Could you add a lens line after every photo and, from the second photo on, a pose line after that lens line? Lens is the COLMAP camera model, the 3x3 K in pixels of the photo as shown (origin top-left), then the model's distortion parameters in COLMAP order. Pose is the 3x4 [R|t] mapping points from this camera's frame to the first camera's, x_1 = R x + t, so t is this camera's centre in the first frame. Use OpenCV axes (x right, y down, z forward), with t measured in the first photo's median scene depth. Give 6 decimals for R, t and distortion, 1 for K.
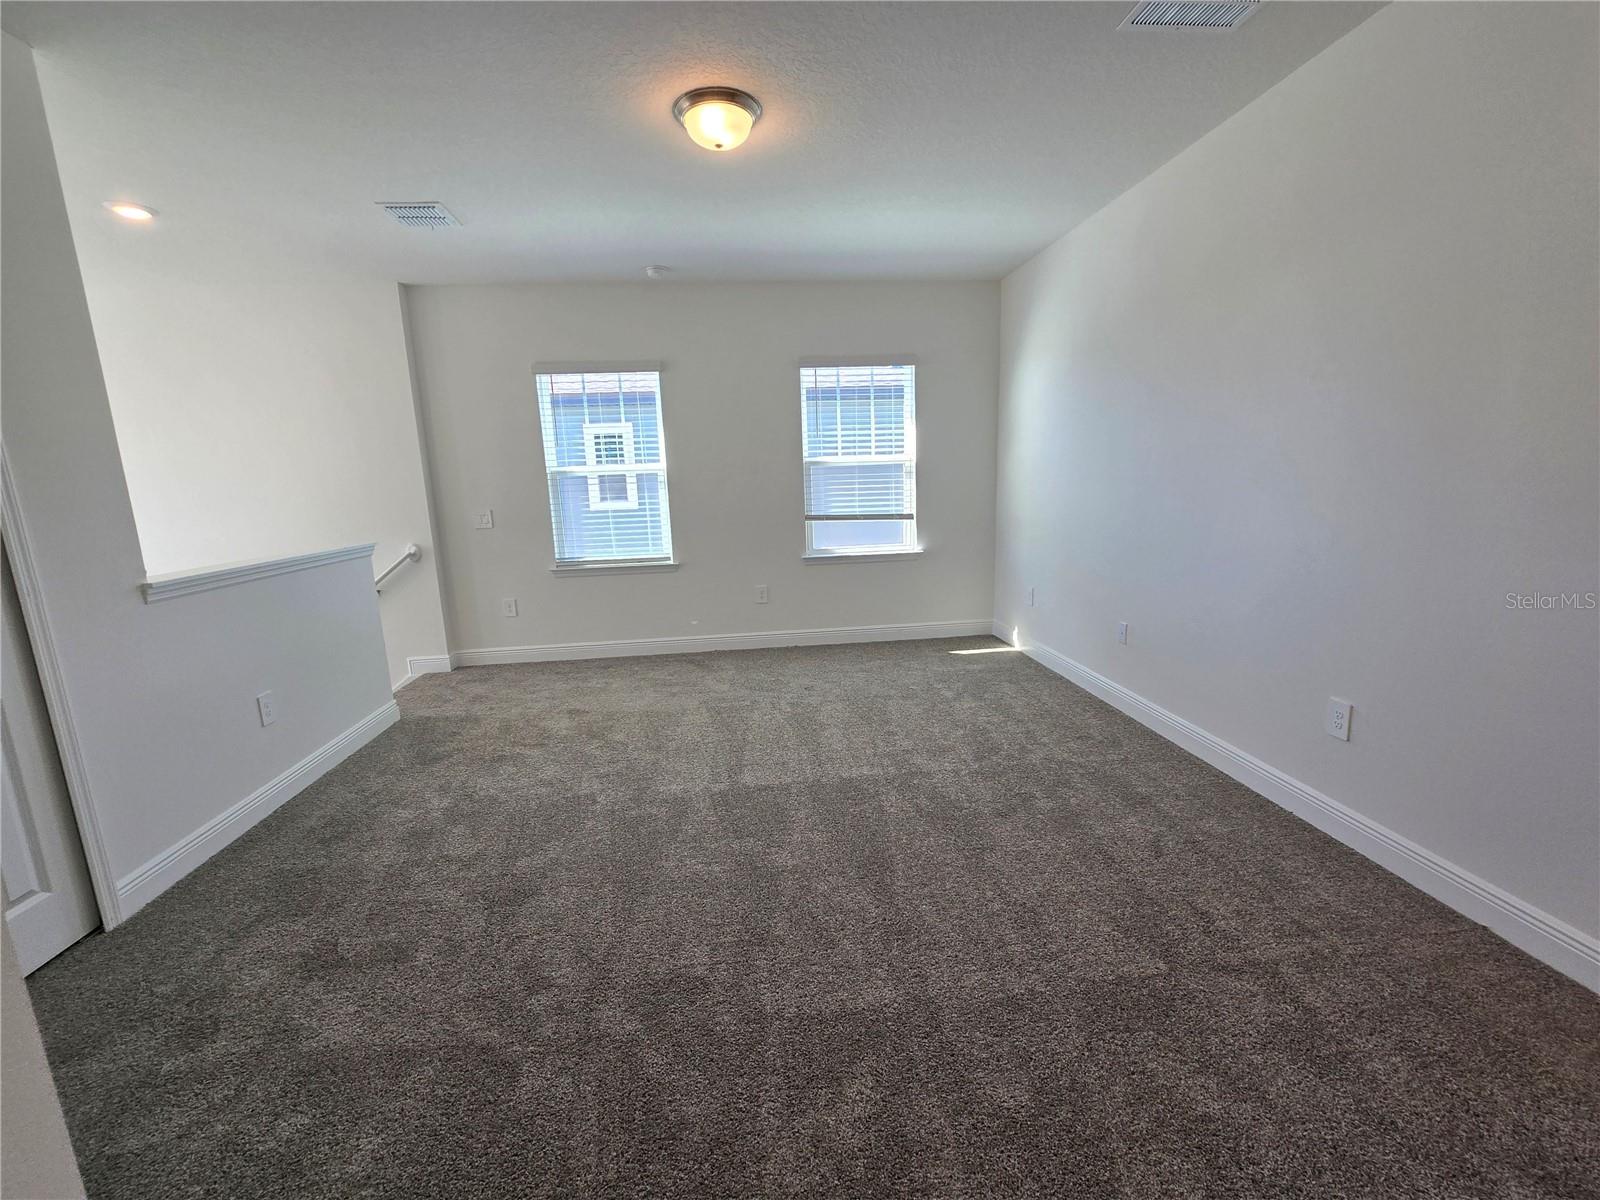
lens RADIAL K [[657.6, 0, 791.8], [0, 657.6, 601.7], [0, 0, 1]] dist [-0.007255, 0.002106]
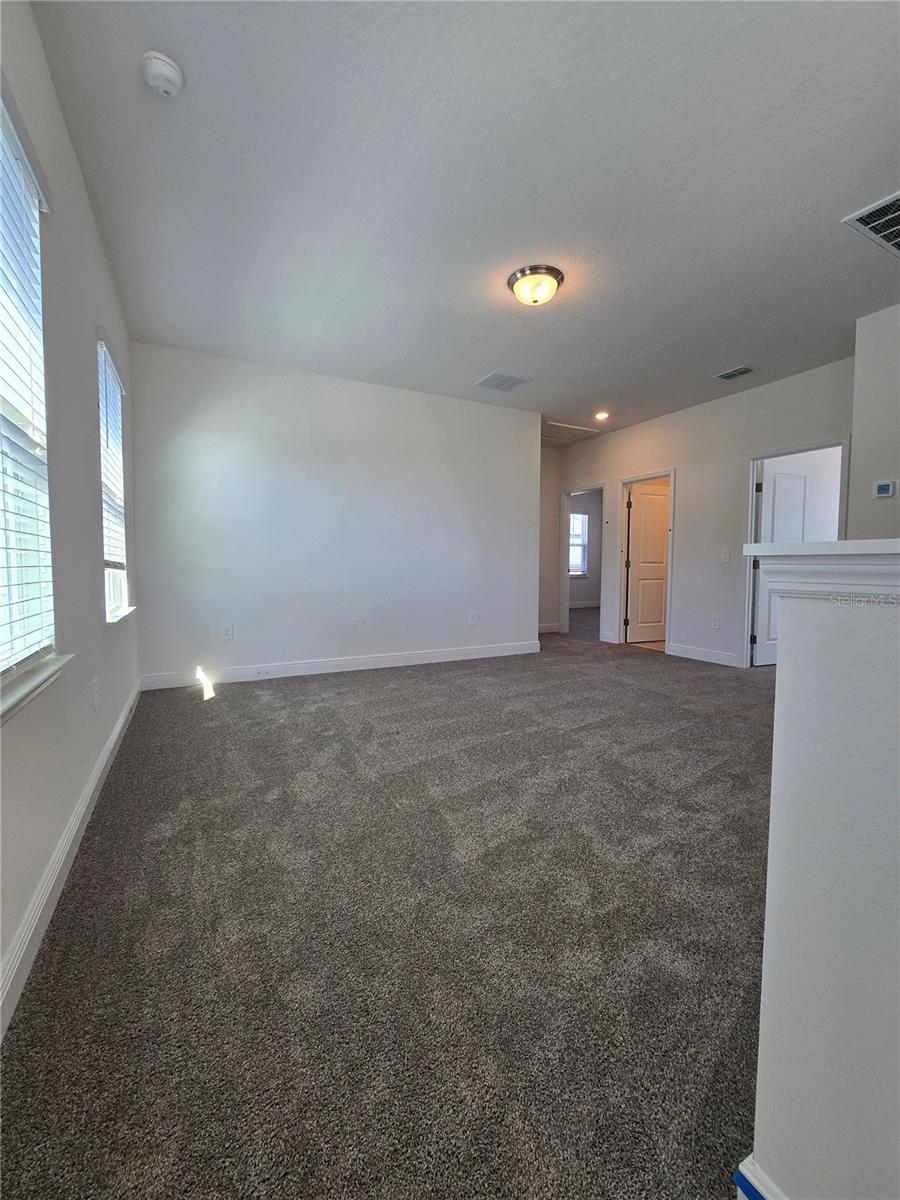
lens RADIAL K [[493.2, 0, 451.4], [0, 493.2, 589.3], [0, 0, 1]] dist [-0.007255, 0.002106]
pose [[-0.379037, -0.018996, 0.925186, -0.597247], [0.183196, 0.978462, 0.095143, -0.090753], [-0.907067, 0.205553, -0.367393, 0.924533]]
